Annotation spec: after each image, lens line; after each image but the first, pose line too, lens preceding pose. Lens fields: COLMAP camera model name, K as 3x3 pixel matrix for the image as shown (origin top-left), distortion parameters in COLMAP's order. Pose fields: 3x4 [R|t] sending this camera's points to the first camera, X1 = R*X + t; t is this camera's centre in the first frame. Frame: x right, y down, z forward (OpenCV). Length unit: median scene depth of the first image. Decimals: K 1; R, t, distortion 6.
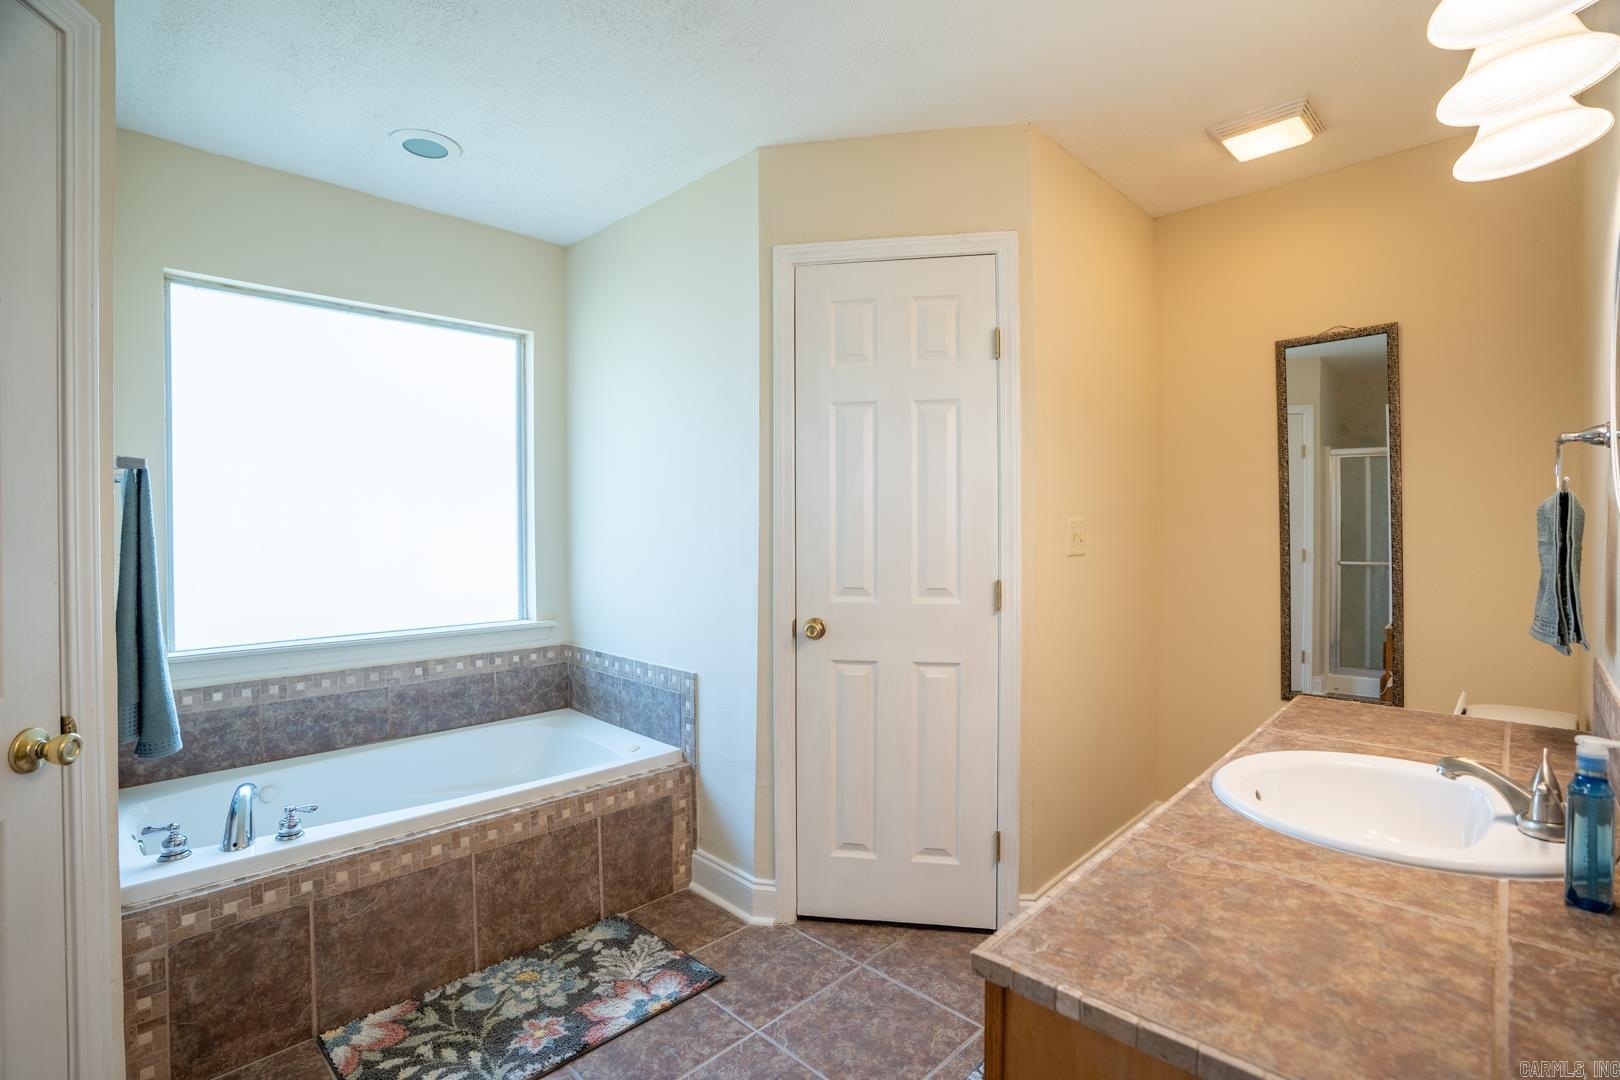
lens RADIAL K [[725.5, 0, 807.4], [0, 725.5, 542.4], [0, 0, 1]] dist [-0.014231, 0.006174]
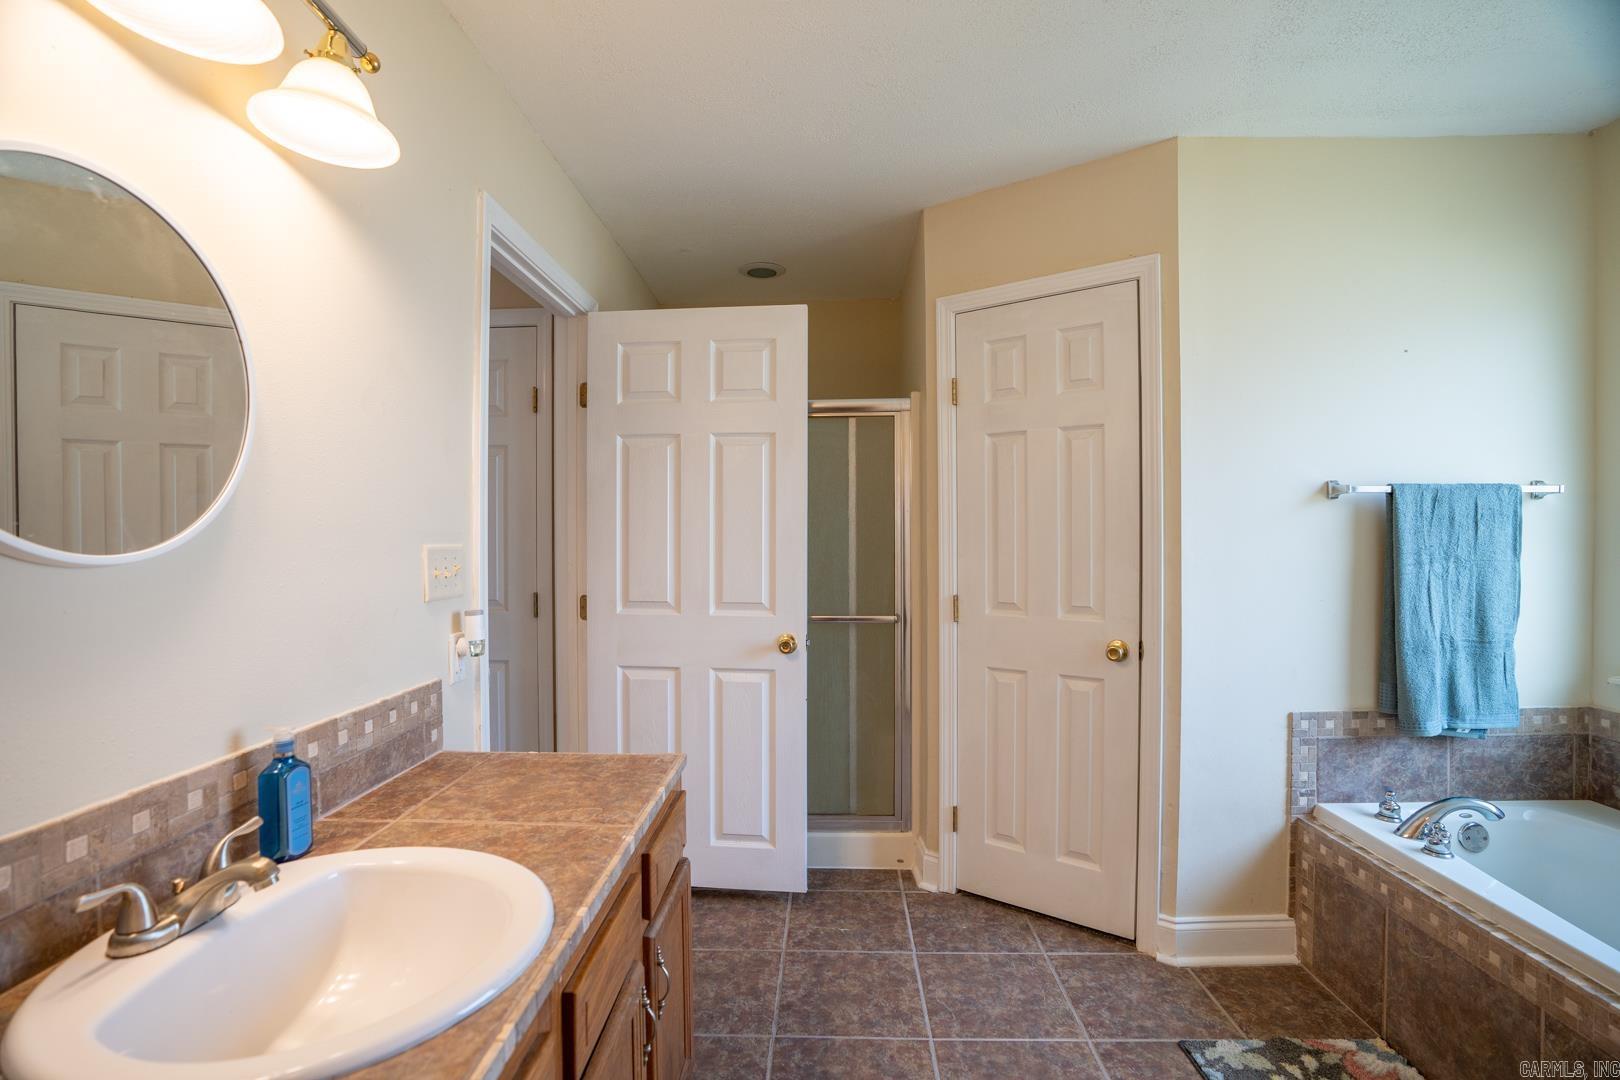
lens RADIAL K [[725.5, 0, 807.4], [0, 725.5, 542.4], [0, 0, 1]] dist [-0.014231, 0.006174]
pose [[-0.717668, 0.010629, -0.696304, 1.069908], [-0.003117, 0.999824, 0.018474, -0.054434], [0.696378, 0.015429, -0.717509, 2.058456]]
